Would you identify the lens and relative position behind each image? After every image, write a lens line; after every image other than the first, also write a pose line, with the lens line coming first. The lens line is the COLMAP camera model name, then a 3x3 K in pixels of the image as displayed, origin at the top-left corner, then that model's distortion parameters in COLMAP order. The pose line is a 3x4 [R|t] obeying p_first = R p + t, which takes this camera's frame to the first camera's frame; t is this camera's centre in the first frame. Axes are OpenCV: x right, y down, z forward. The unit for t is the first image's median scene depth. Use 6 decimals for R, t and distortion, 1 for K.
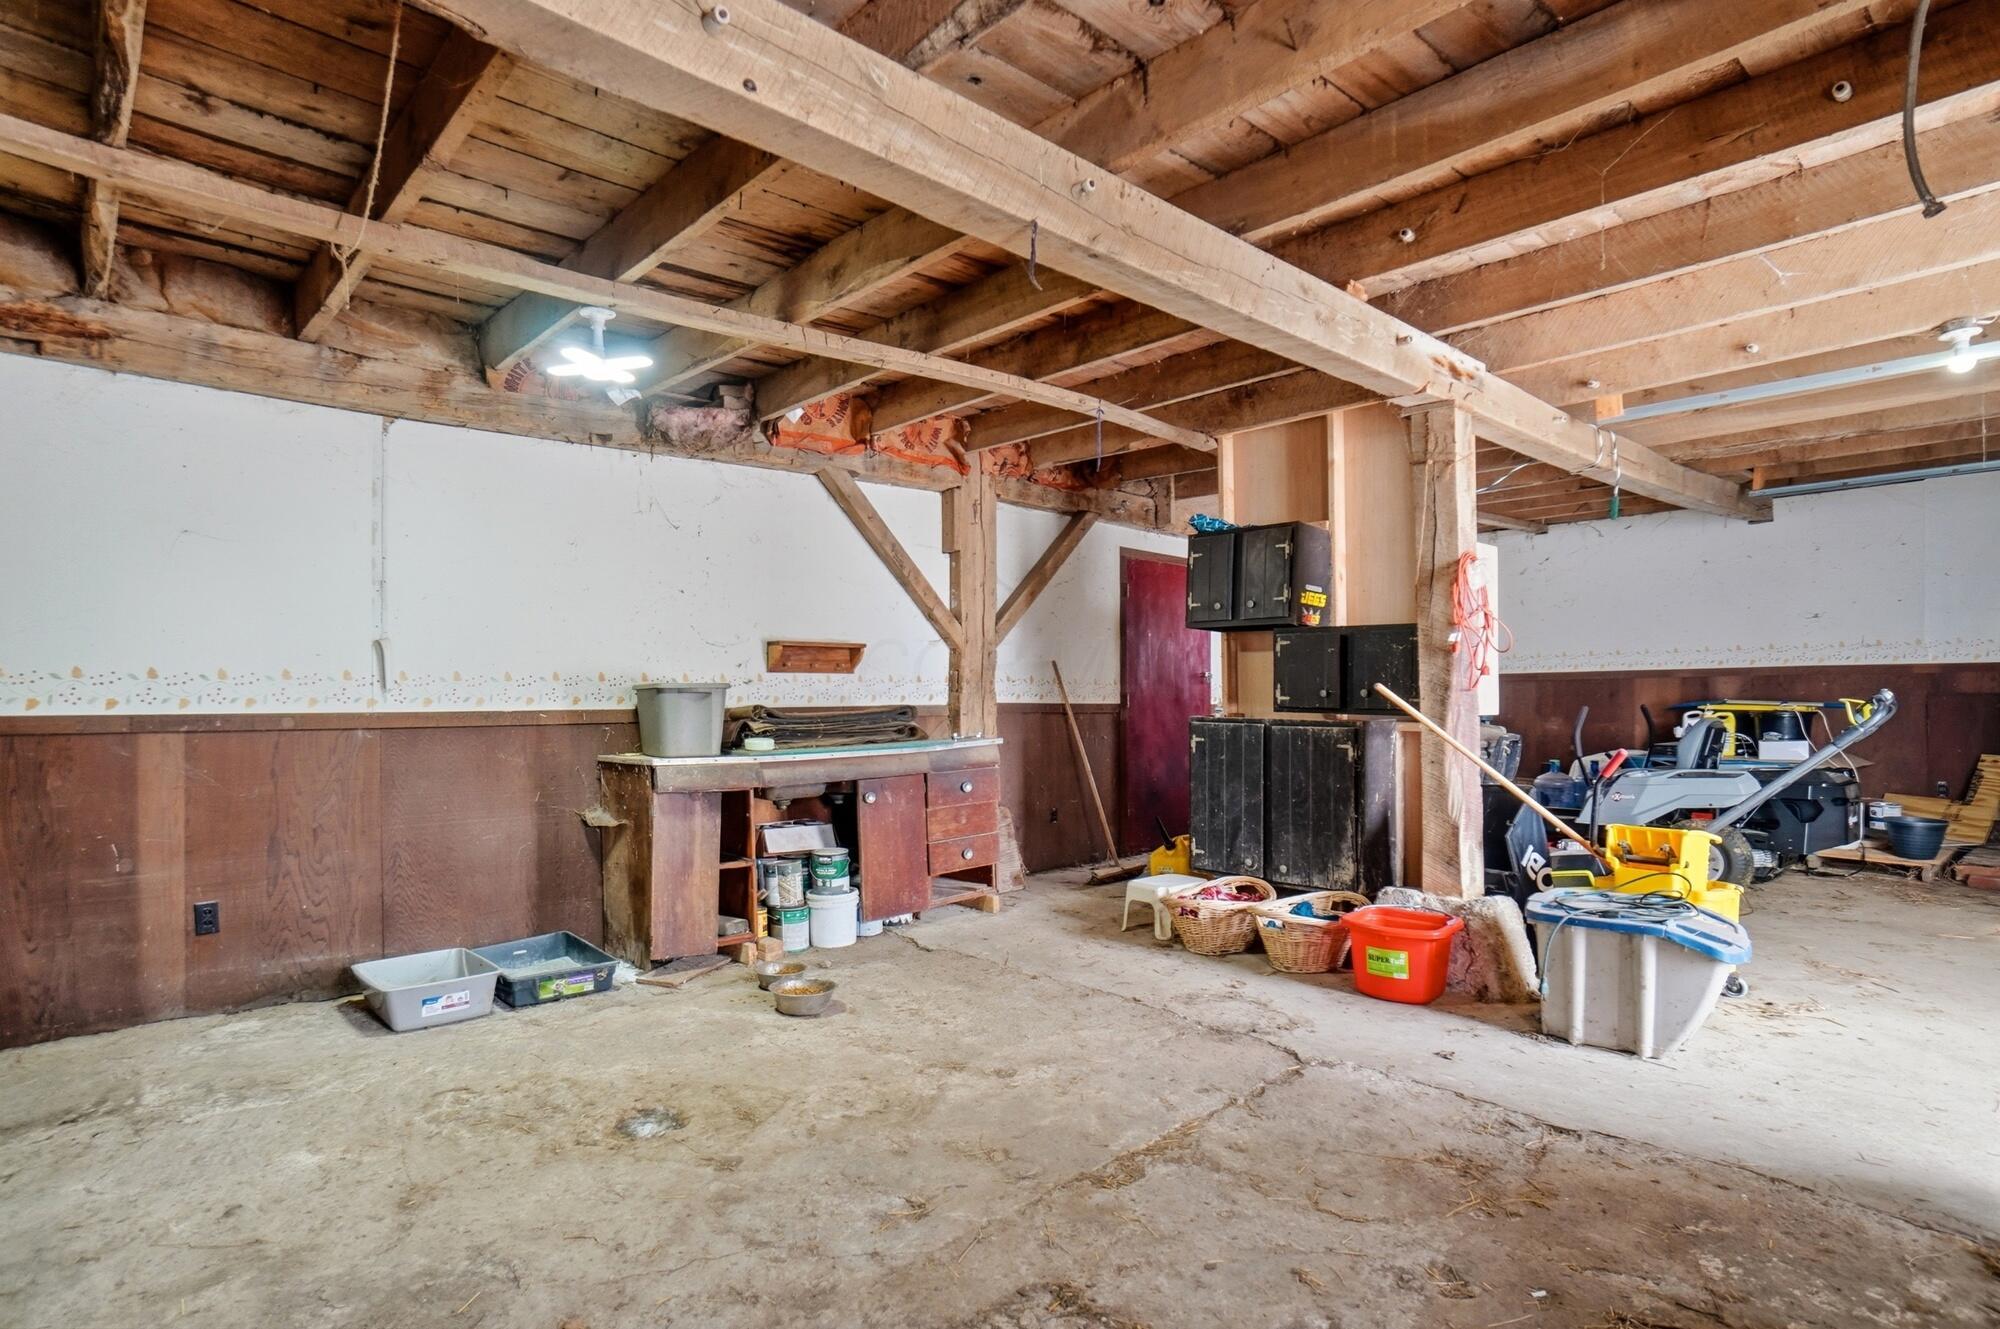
lens RADIAL K [[1039.6, 0, 1000.1], [0, 1039.6, 702.2], [0, 0, 1]] dist [-0.001648, 0.000442]
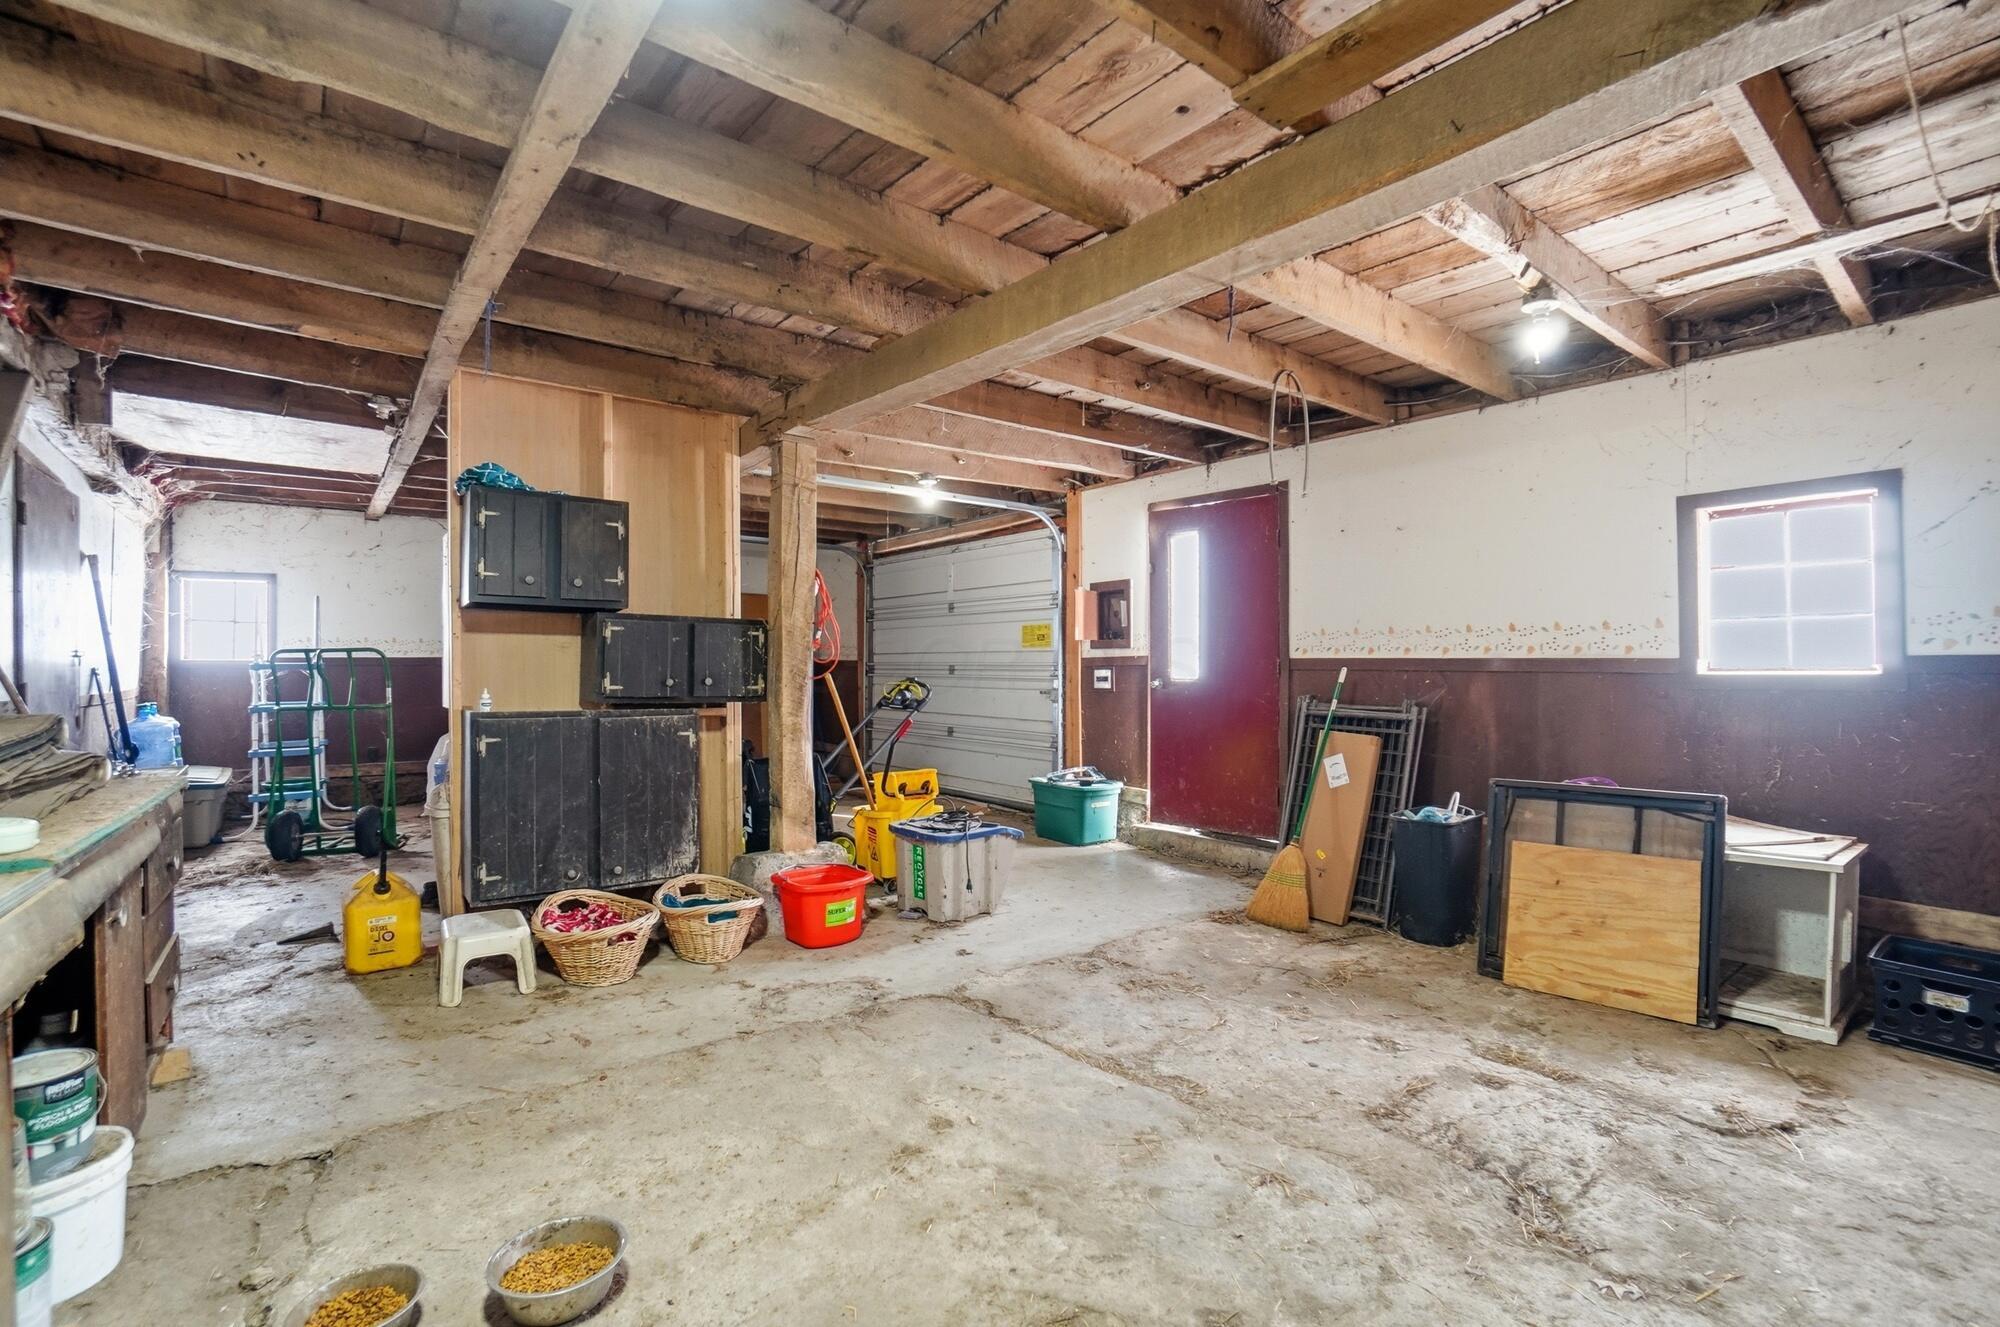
lens RADIAL K [[893.9, 0, 964.9], [0, 893.9, 655.2], [0, 0, 1]] dist [-0.041449, 0.001149]
pose [[0.082858, 0.027252, 0.996189, -0.682075], [0.007219, 0.999583, -0.027946, -0.011947], [-0.996535, 0.009507, 0.082626, 0.843453]]
